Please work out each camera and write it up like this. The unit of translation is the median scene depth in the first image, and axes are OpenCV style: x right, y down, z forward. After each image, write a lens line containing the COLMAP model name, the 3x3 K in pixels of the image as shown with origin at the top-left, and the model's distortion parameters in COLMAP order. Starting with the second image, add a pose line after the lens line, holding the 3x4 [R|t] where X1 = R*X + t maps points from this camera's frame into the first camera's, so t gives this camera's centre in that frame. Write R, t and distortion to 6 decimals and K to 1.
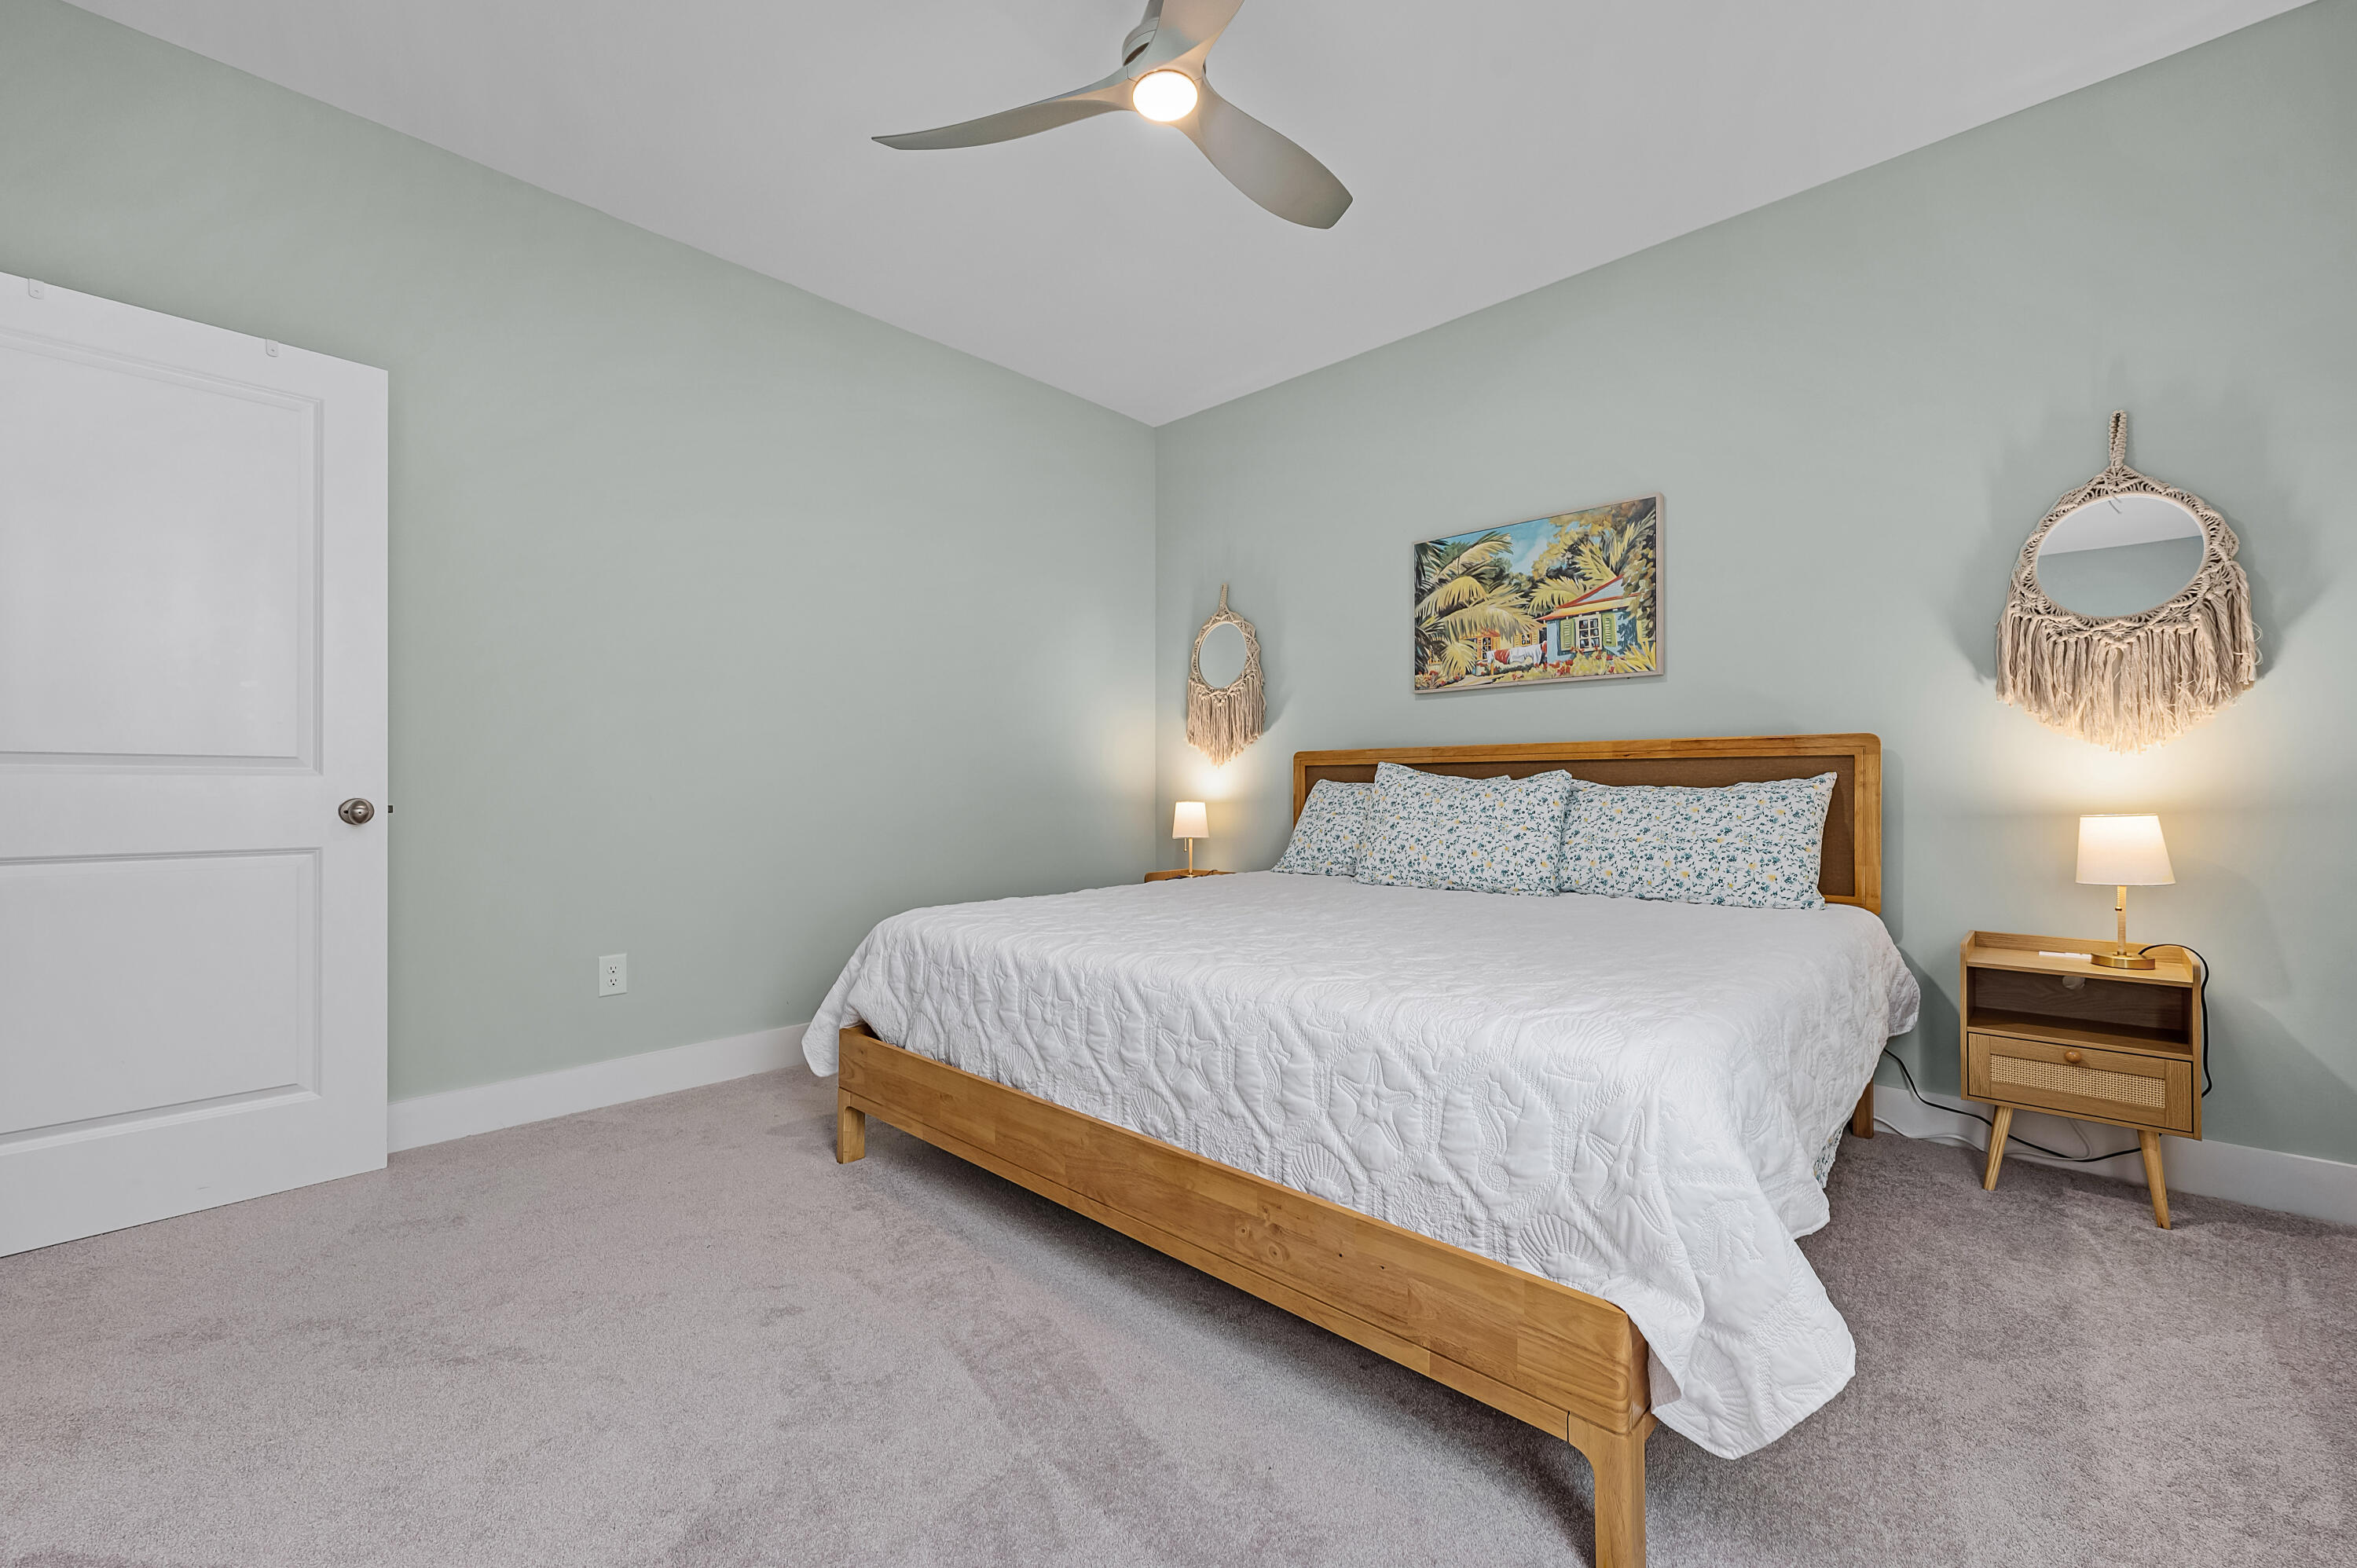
lens RADIAL K [[946.4, 0, 1194.0], [0, 946.4, 780.4], [0, 0, 1]] dist [-0.001007, -0.000010]
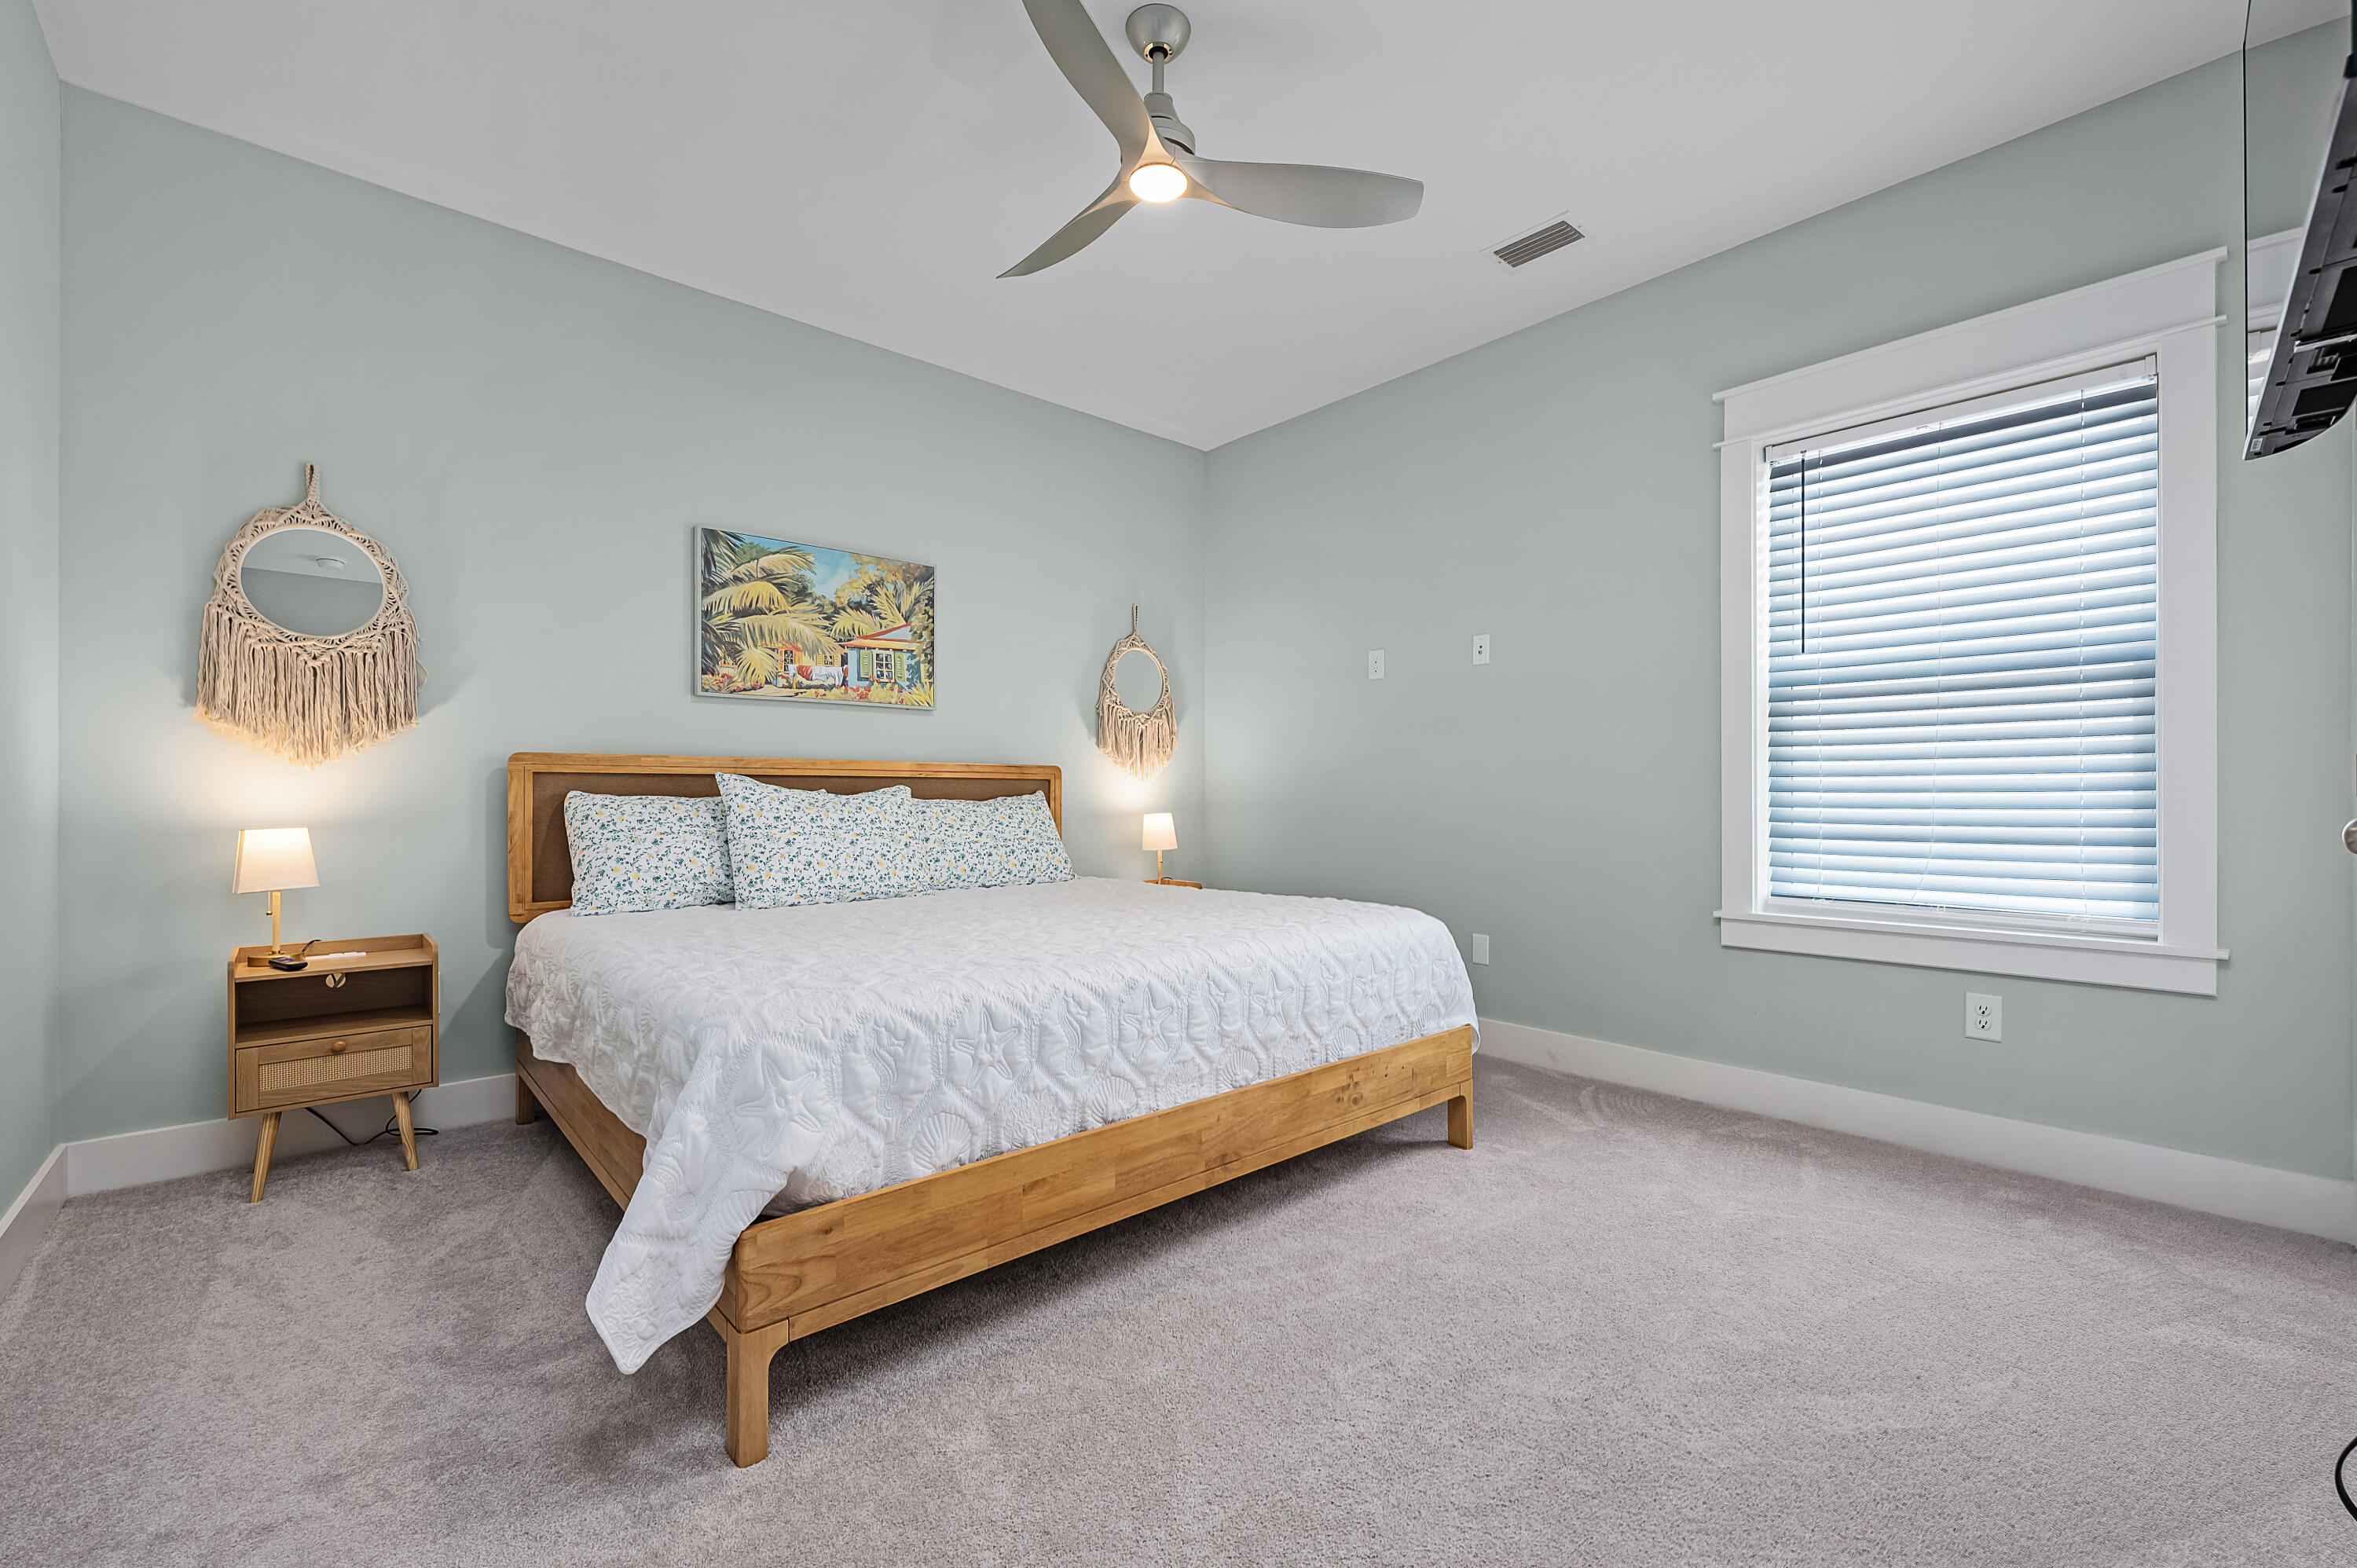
lens RADIAL K [[946.4, 0, 1199.9], [0, 946.4, 791.0], [0, 0, 1]] dist [-0.001007, -0.000010]
pose [[0.100425, 0.009588, 0.994898, -0.701620], [-0.006117, 0.999941, -0.009019, 0.003599], [-0.994926, -0.005180, 0.100477, 0.519328]]
